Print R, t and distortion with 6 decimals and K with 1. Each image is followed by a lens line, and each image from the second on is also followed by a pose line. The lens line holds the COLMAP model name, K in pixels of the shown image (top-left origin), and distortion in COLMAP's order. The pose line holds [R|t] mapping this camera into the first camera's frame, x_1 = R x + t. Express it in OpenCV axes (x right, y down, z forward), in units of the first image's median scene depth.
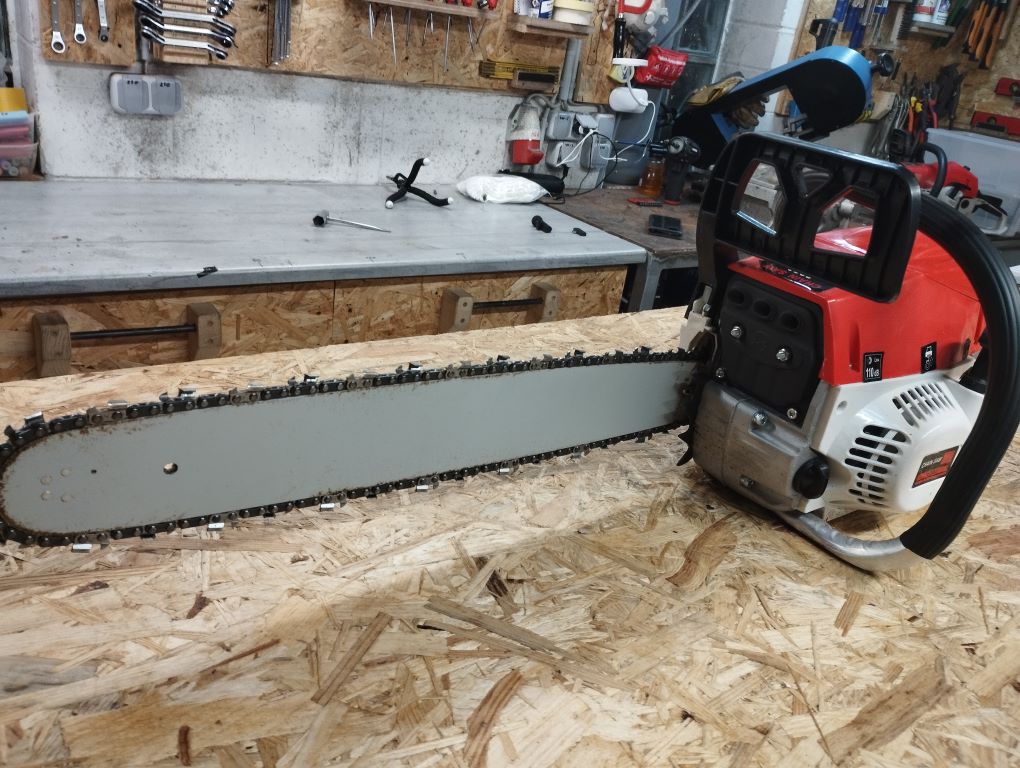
lens RADIAL K [[856.2, 0, 509.6], [0, 856.2, 382.1], [0, 0, 1]] dist [0.055644, -0.079503]
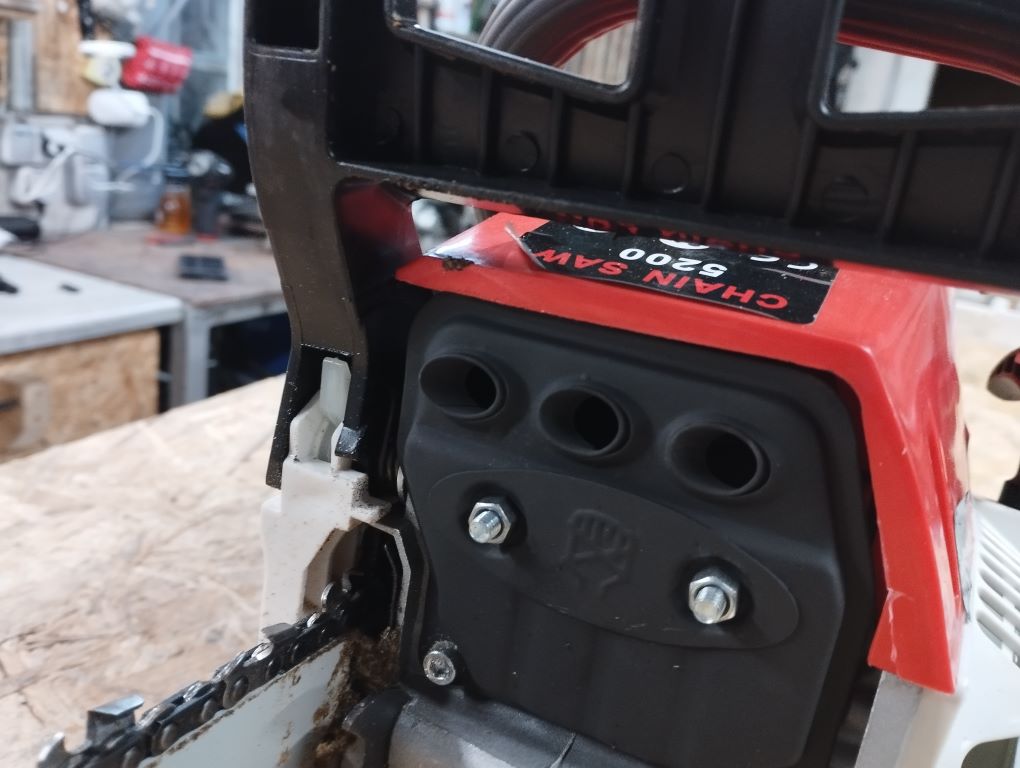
lens RADIAL K [[856.2, 0, 487.8], [0, 856.2, 384.2], [0, 0, 1]] dist [0.055644, -0.079503]
pose [[0.878876, -0.171667, 0.445092, 0.049911], [0.195739, 0.980621, -0.008289, -0.030160], [-0.435044, 0.094407, 0.895447, 0.241943]]
